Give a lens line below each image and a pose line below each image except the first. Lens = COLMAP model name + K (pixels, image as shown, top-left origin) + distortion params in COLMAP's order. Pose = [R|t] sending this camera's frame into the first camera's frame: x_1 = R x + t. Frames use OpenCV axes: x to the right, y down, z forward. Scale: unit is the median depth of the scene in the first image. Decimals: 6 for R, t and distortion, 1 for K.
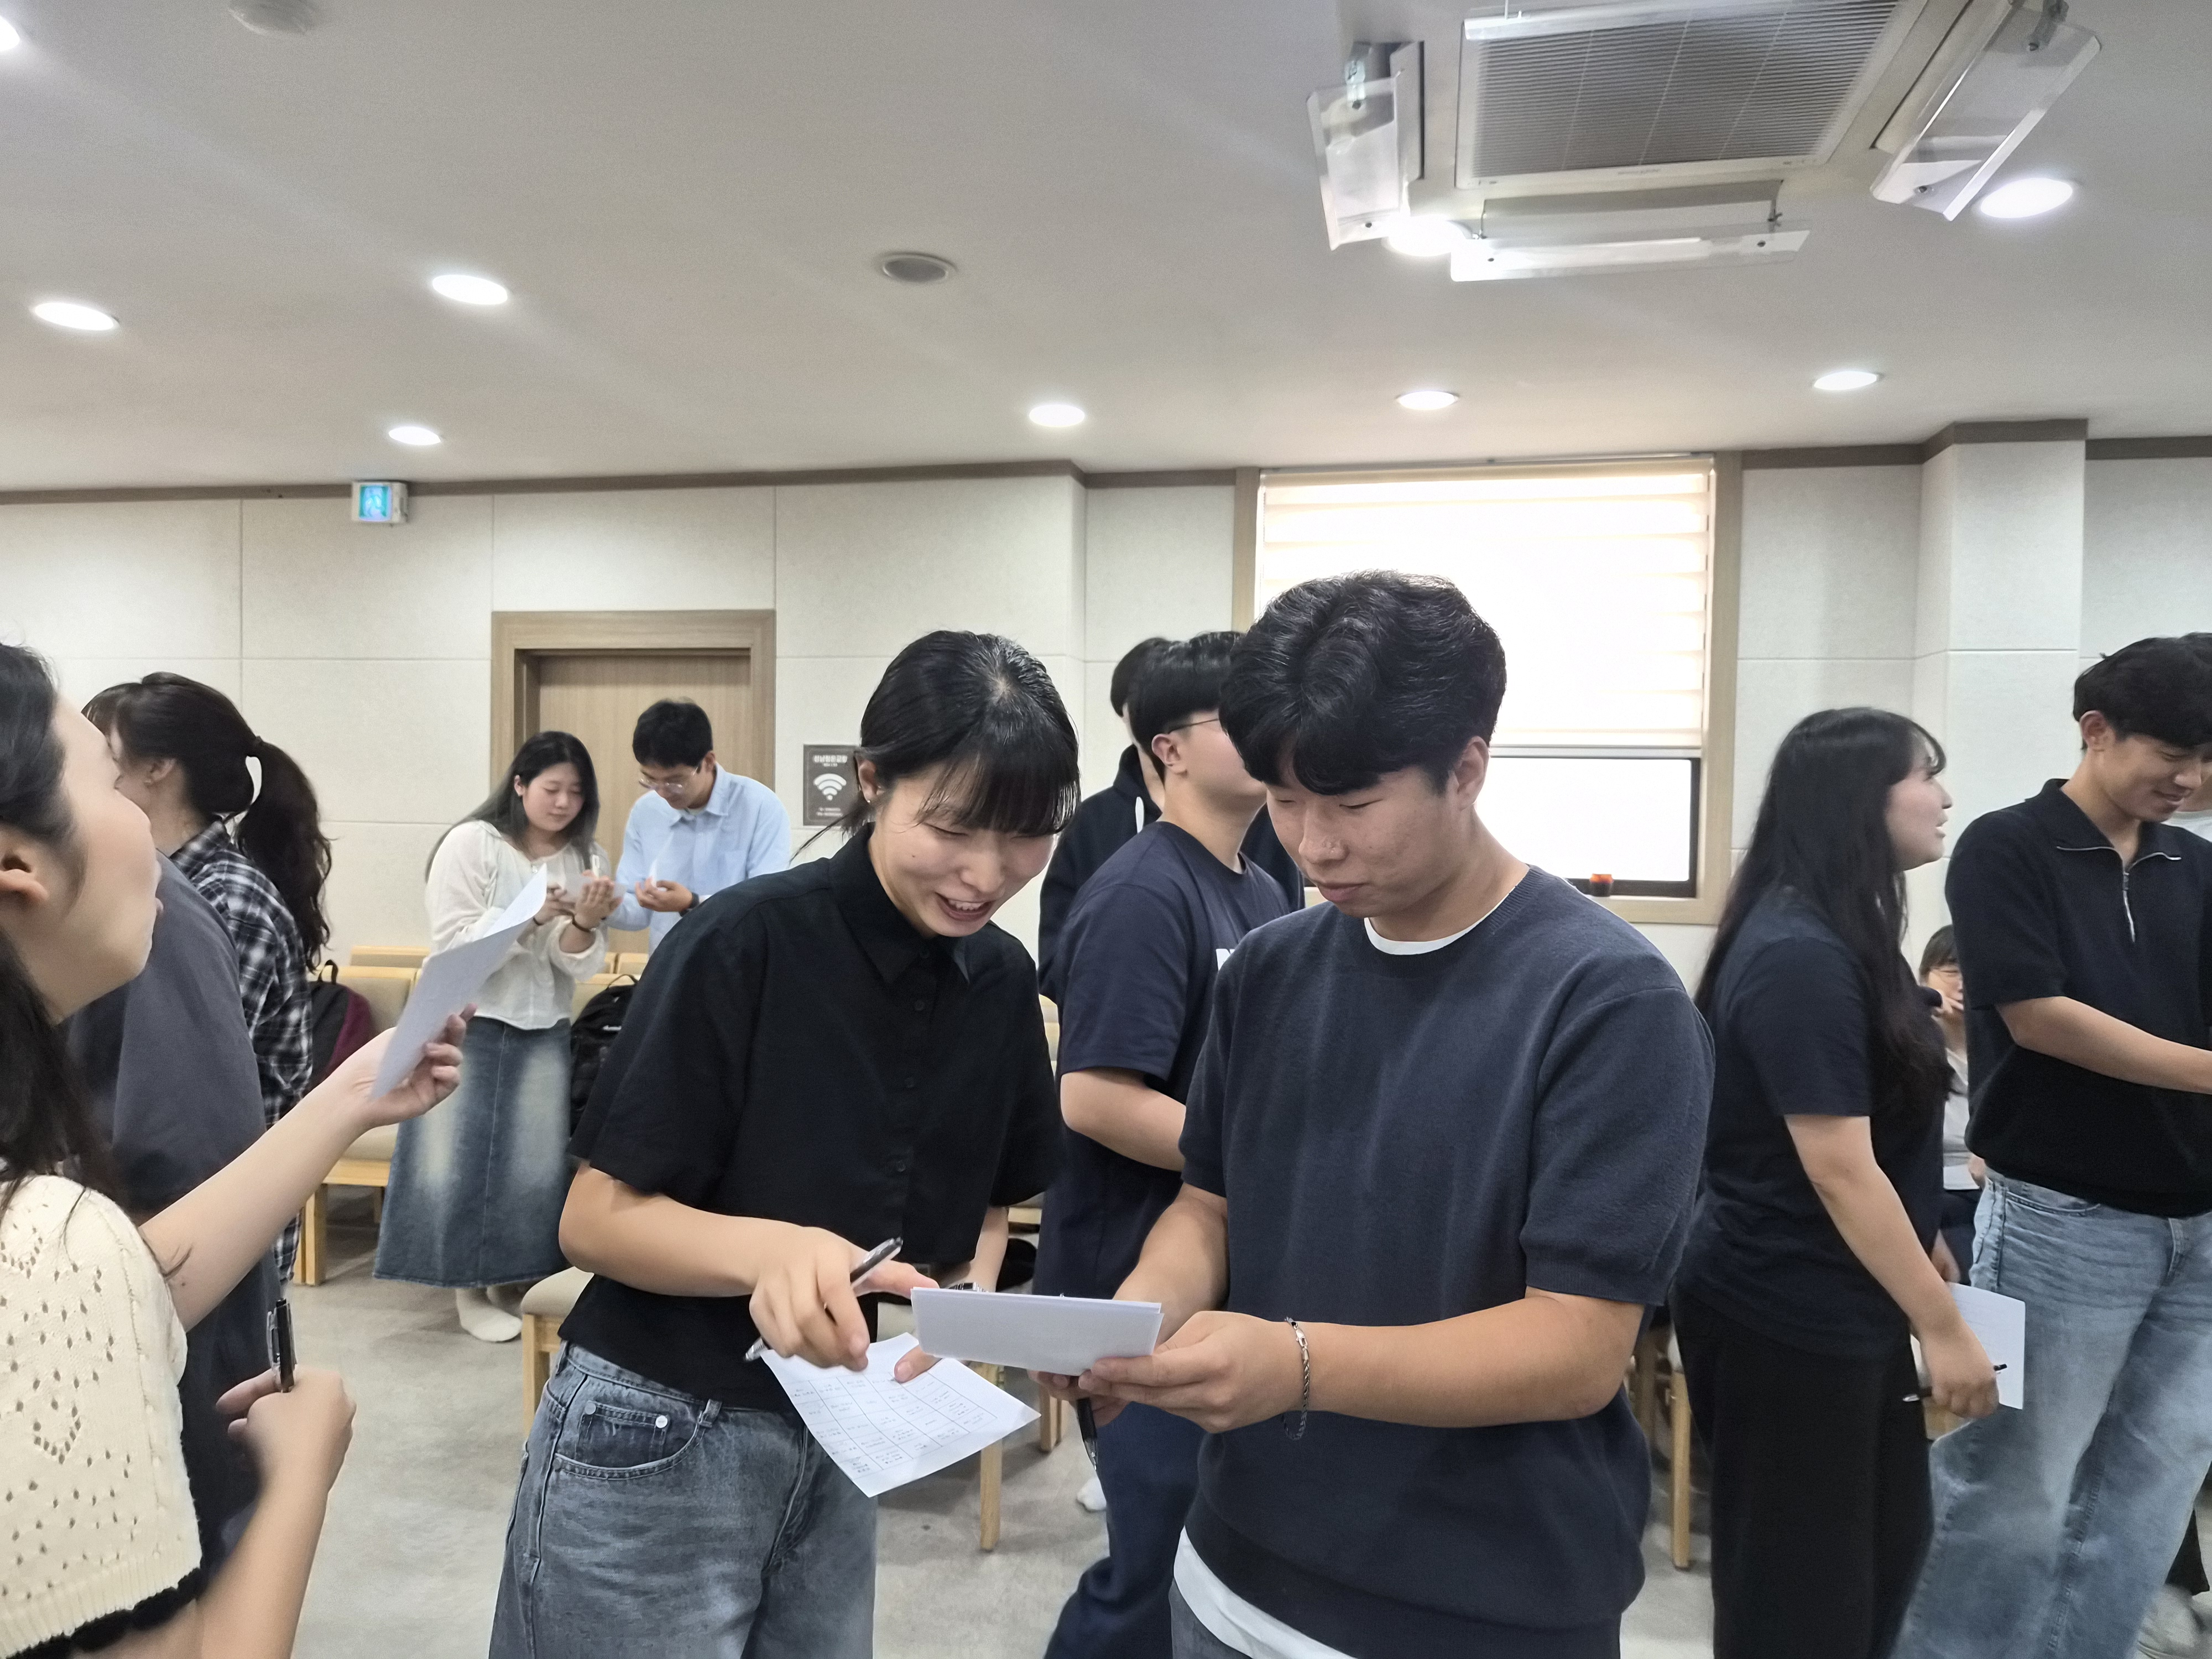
lens RADIAL K [[1490.5, 0, 1108.4], [0, 1490.5, 829.2], [0, 0, 1]] dist [-0.005444, -0.002410]
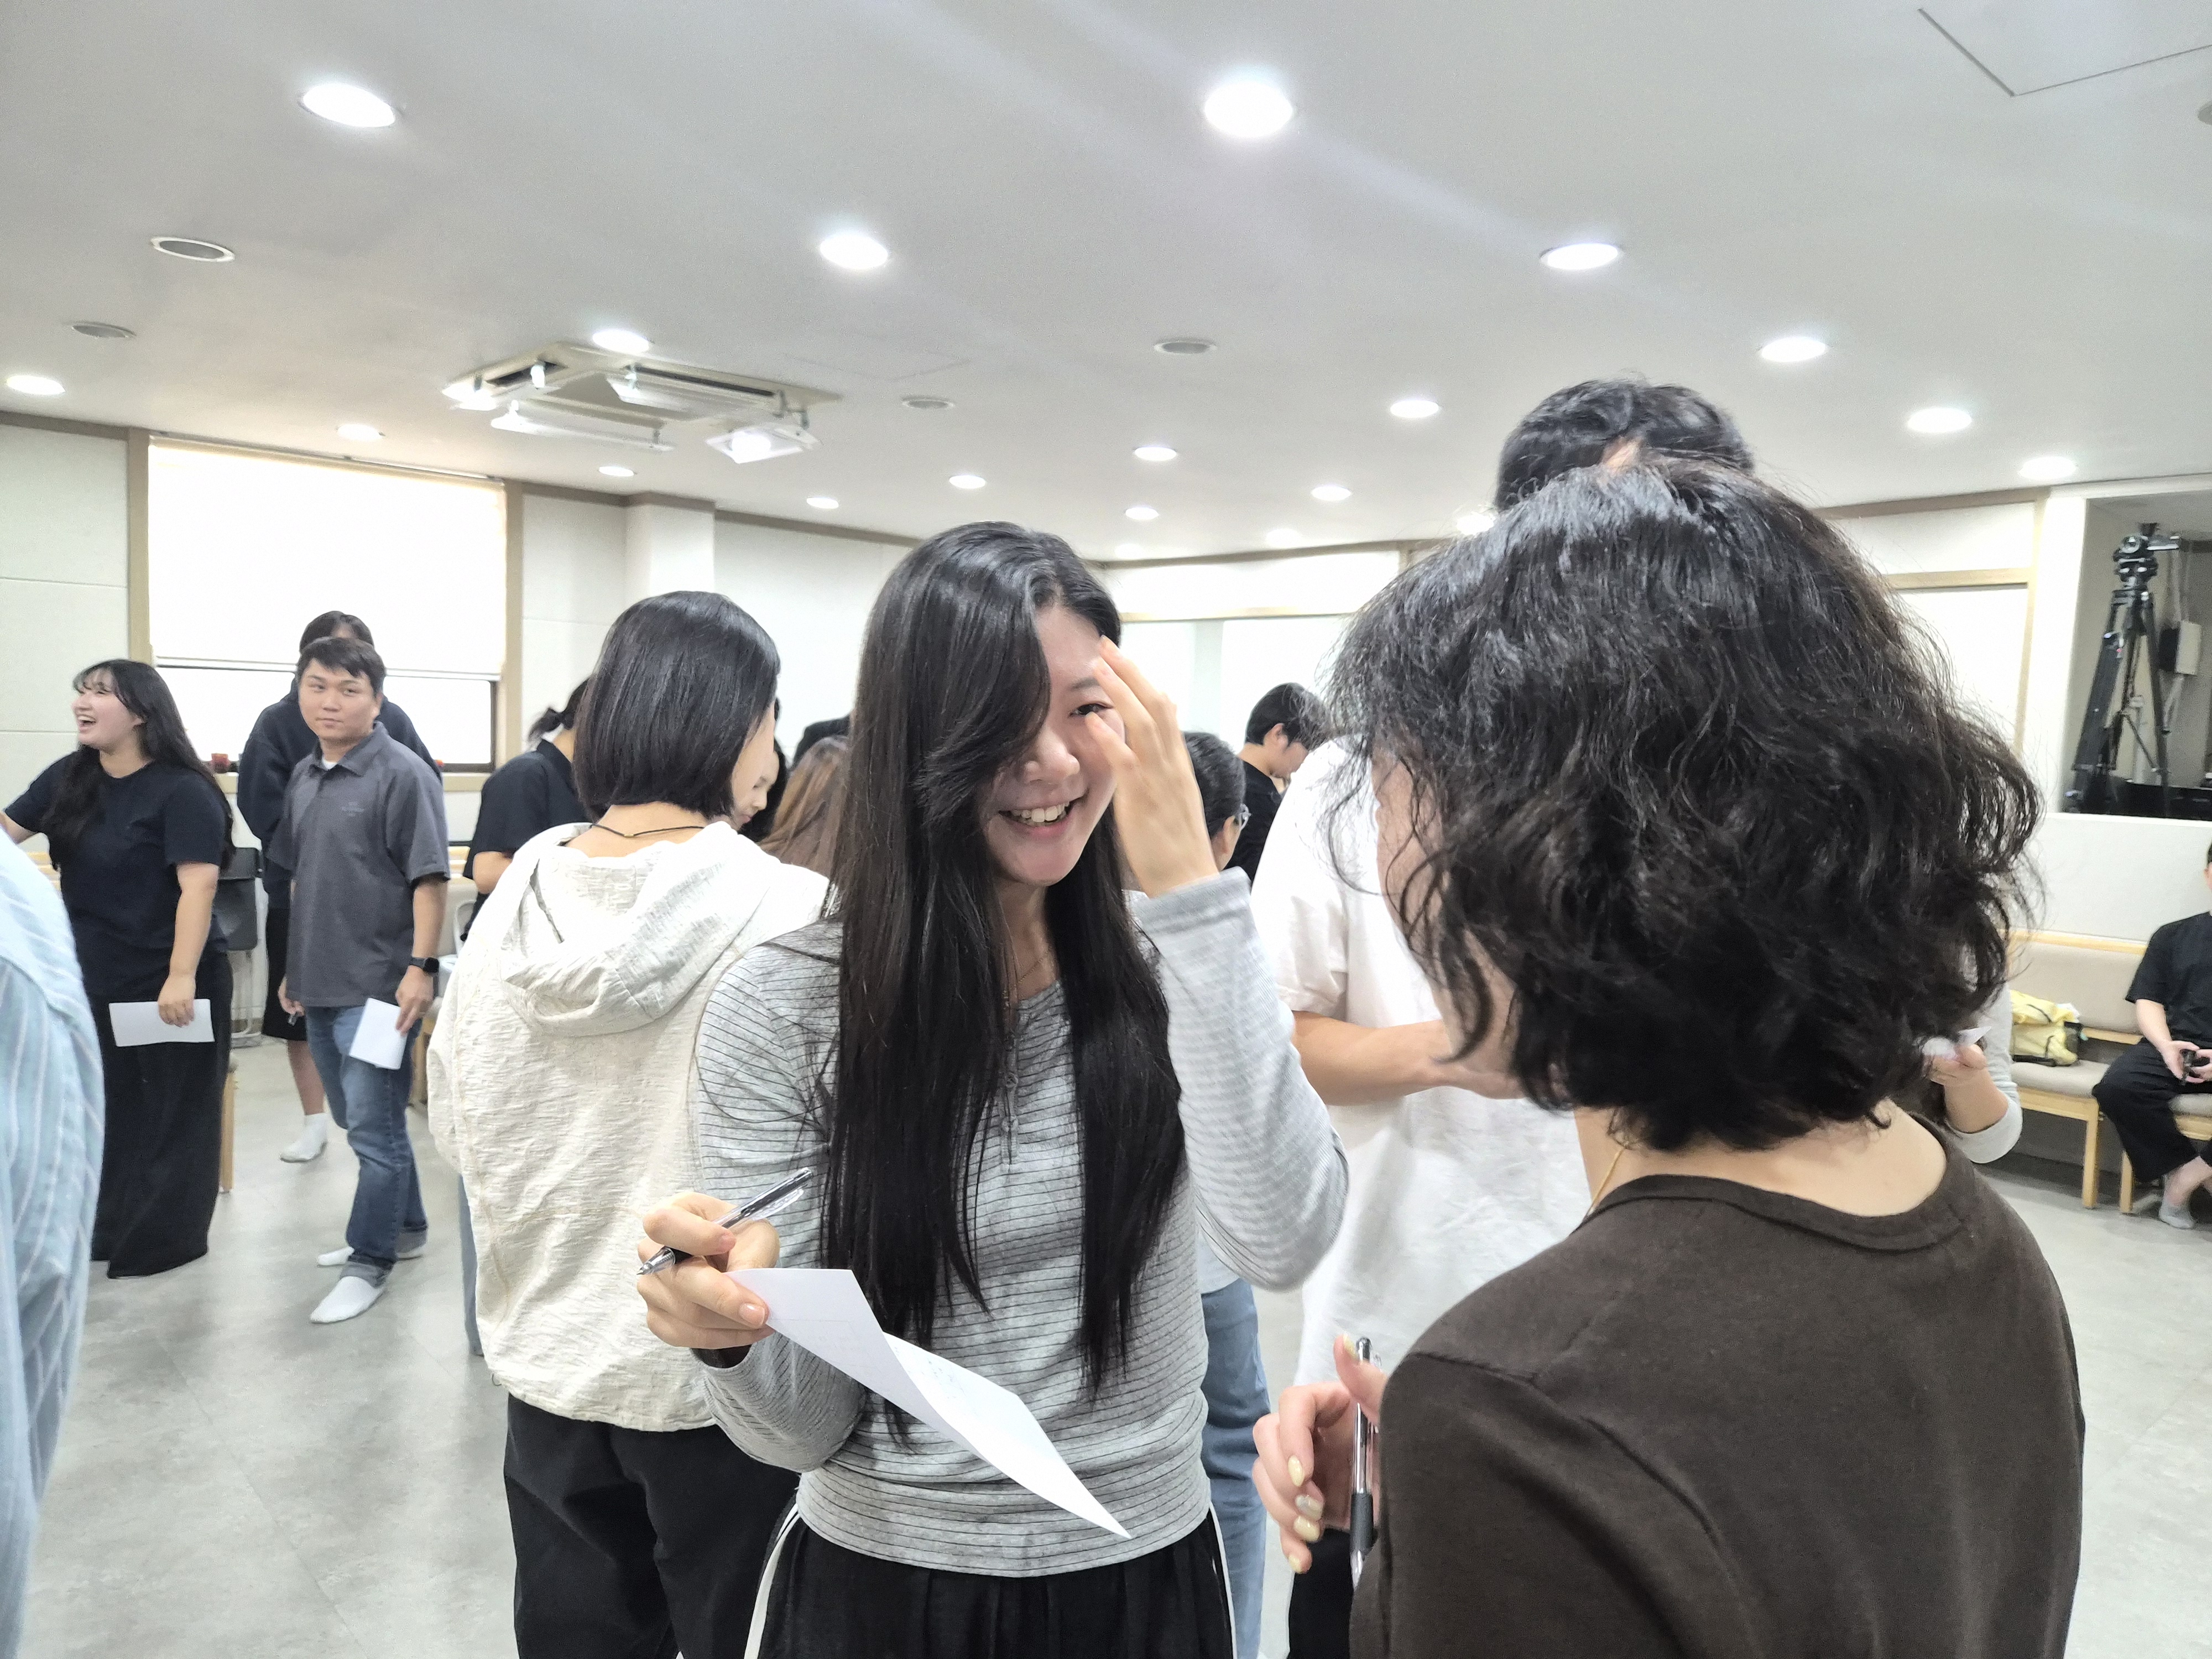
lens RADIAL K [[1490.5, 0, 1106.8], [0, 1490.5, 831.3], [0, 0, 1]] dist [-0.005444, -0.002410]
pose [[0.590158, -0.045271, 0.806018, -0.466679], [-0.009069, 0.997992, 0.062694, 0.003824], [-0.807237, -0.044309, 0.588562, -0.401362]]
